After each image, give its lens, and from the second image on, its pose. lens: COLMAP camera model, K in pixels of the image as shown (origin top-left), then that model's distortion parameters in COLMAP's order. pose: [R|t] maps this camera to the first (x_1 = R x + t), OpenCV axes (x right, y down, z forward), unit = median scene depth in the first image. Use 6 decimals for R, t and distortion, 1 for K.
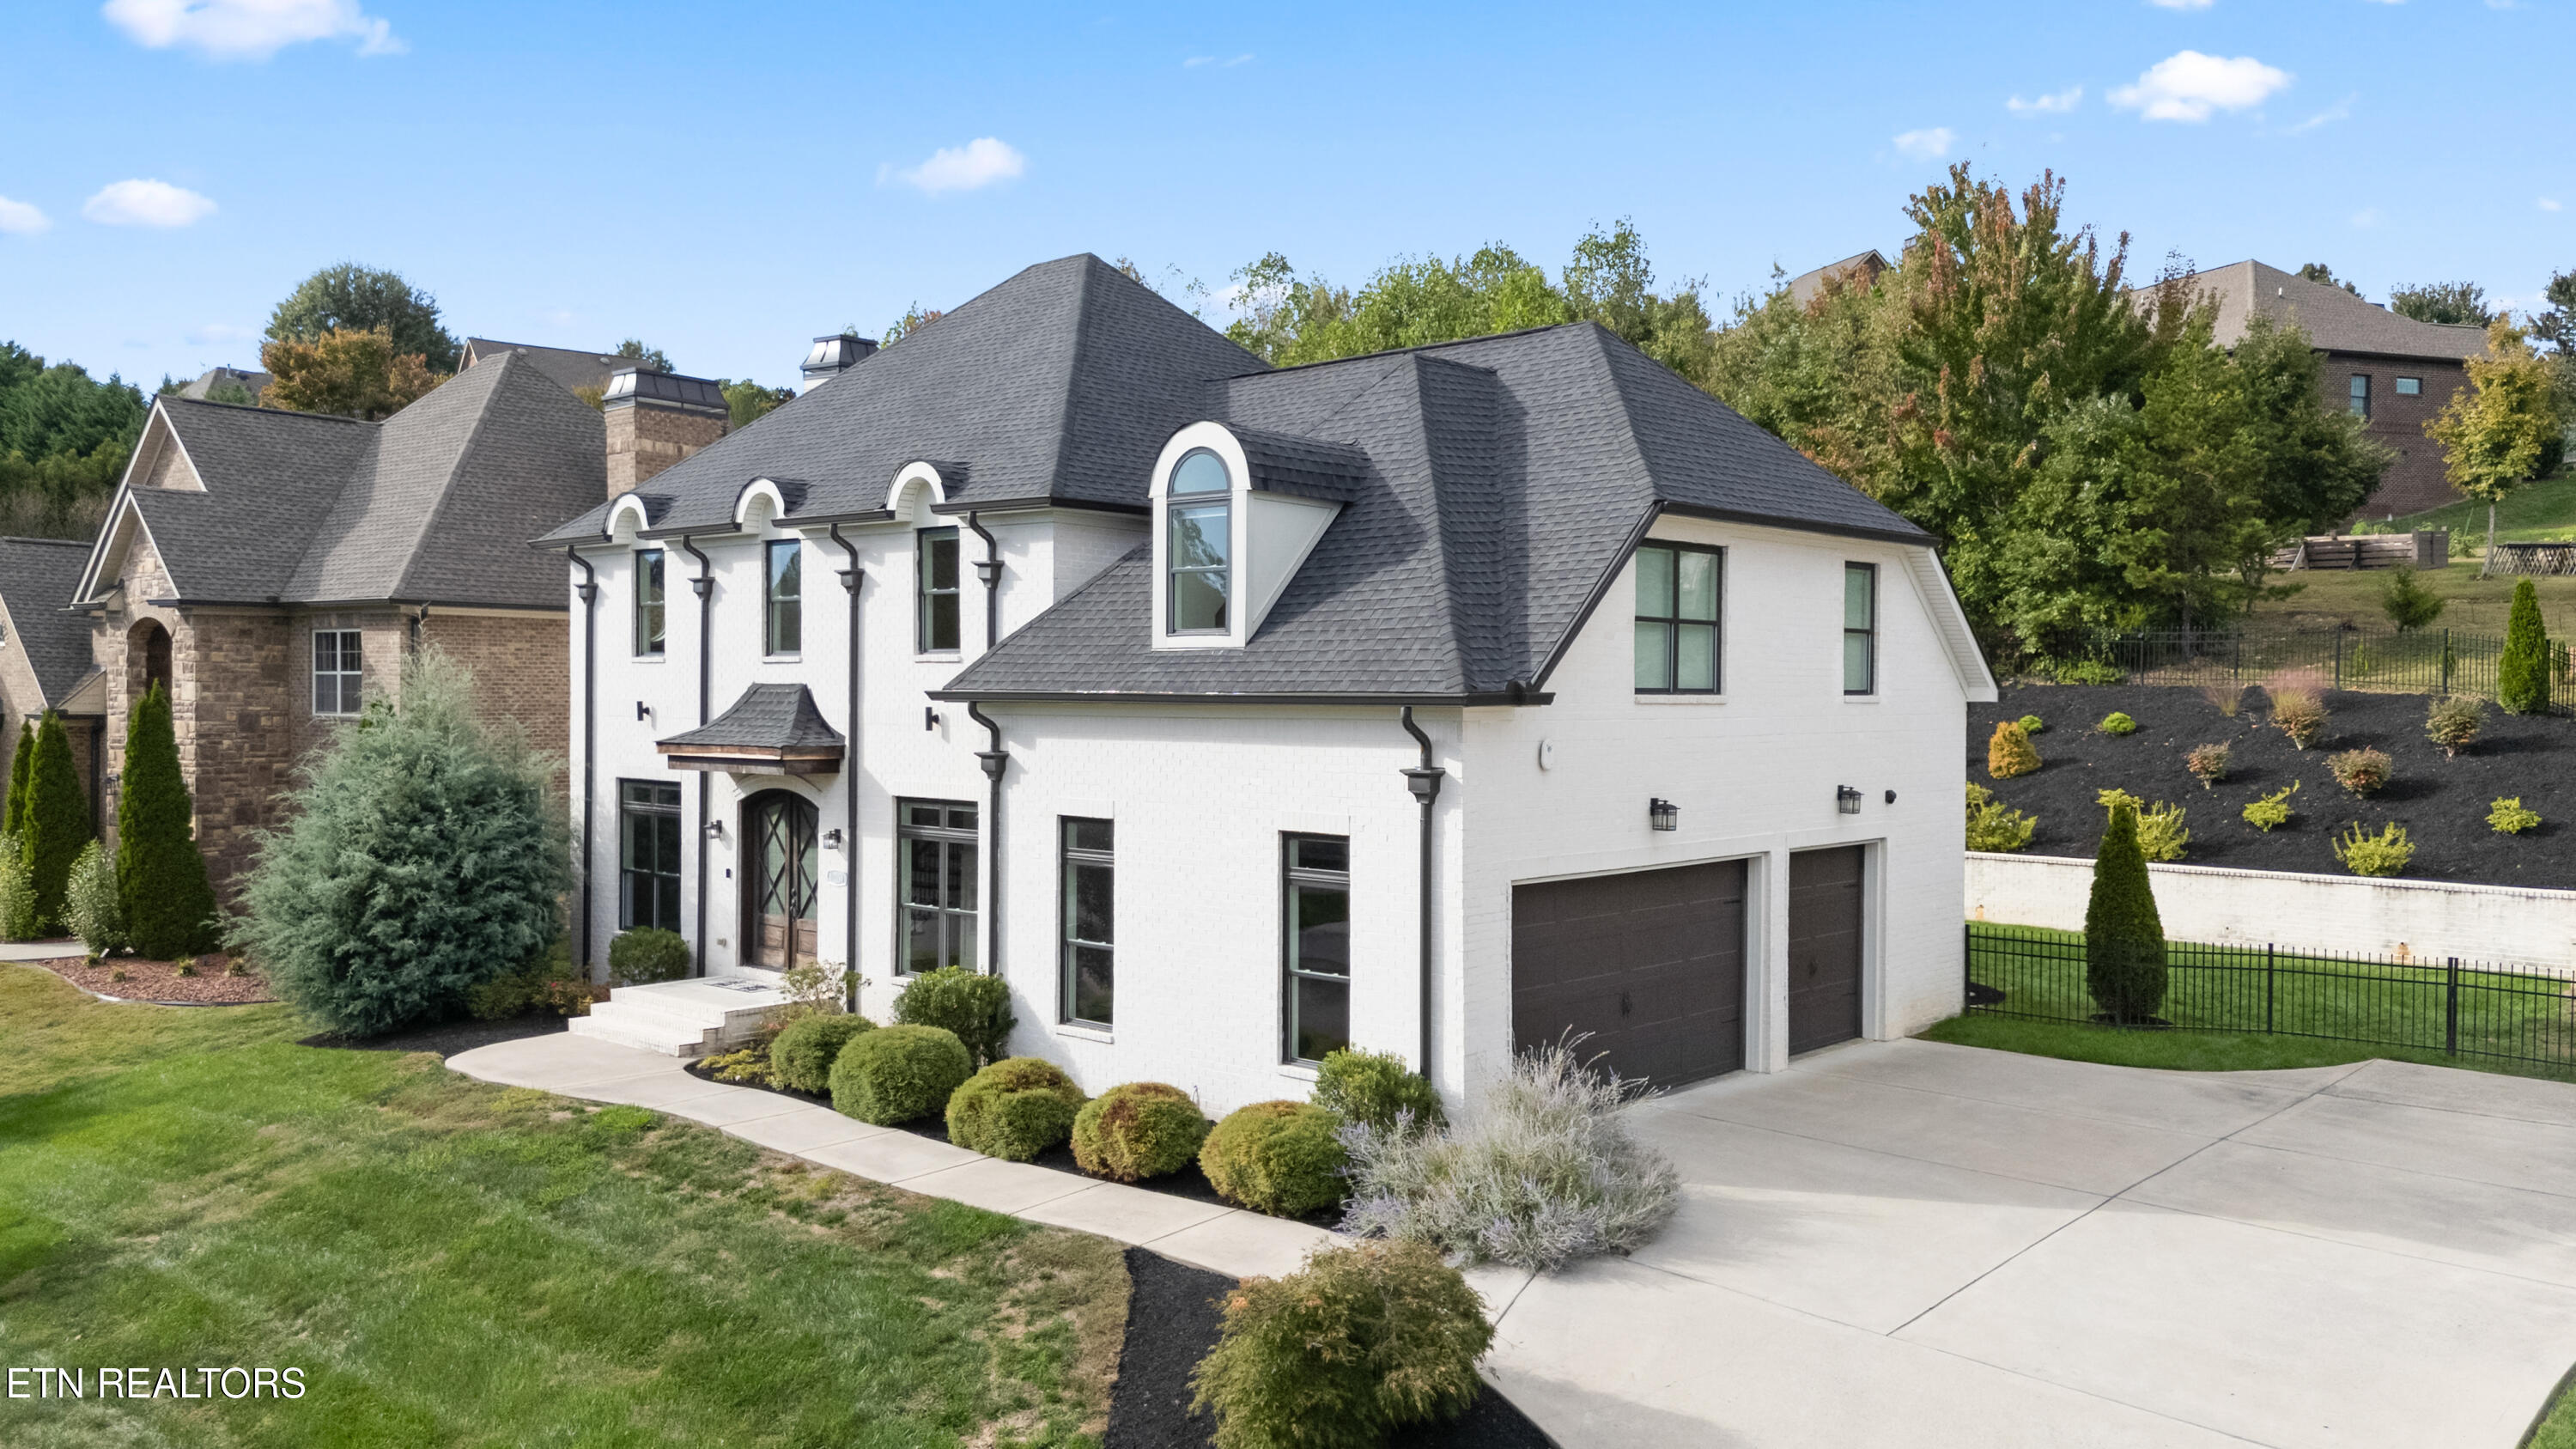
lens RADIAL K [[1890.4, 0, 1327.6], [0, 1890.4, 725.3], [0, 0, 1]] dist [0.081268, -0.000021]
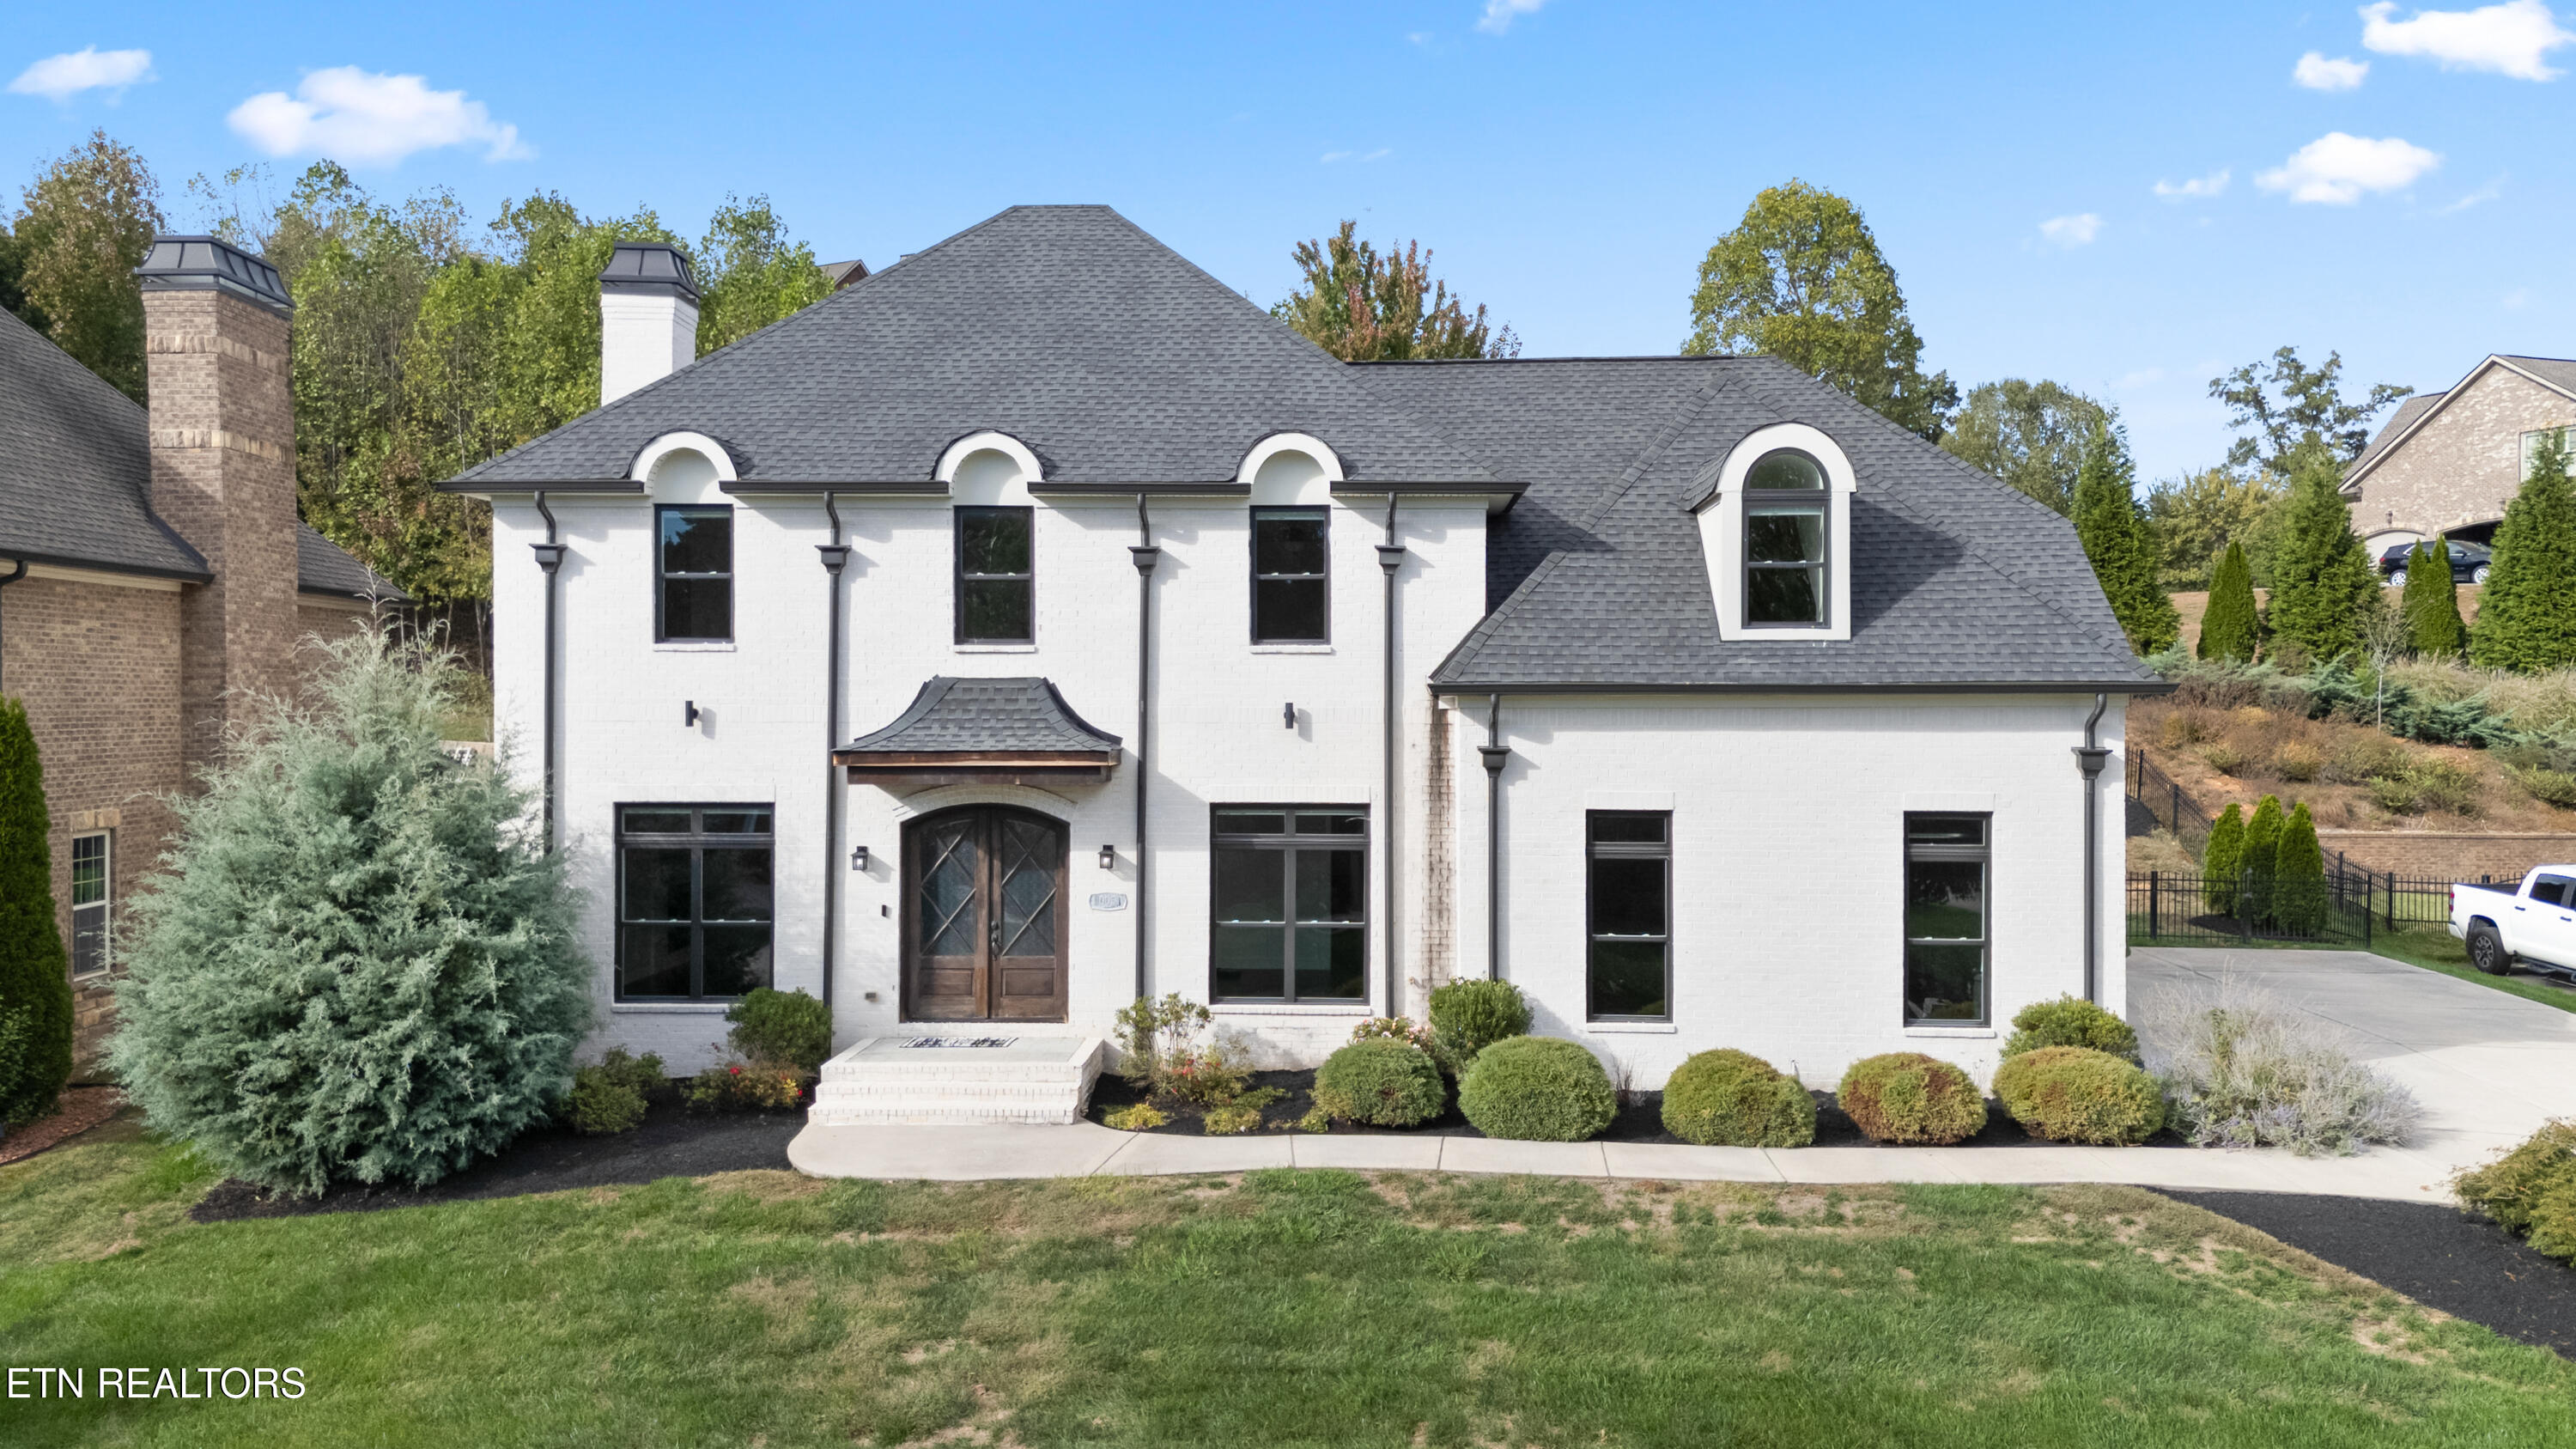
lens RADIAL K [[1890.4, 0, 1327.6], [0, 1890.4, 725.3], [0, 0, 1]] dist [0.081268, -0.000021]
pose [[0.778657, -0.011431, 0.627346, -0.752983], [0.015566, 0.999878, -0.001101, 0.002427], [-0.627257, 0.010622, 0.778740, 0.277854]]
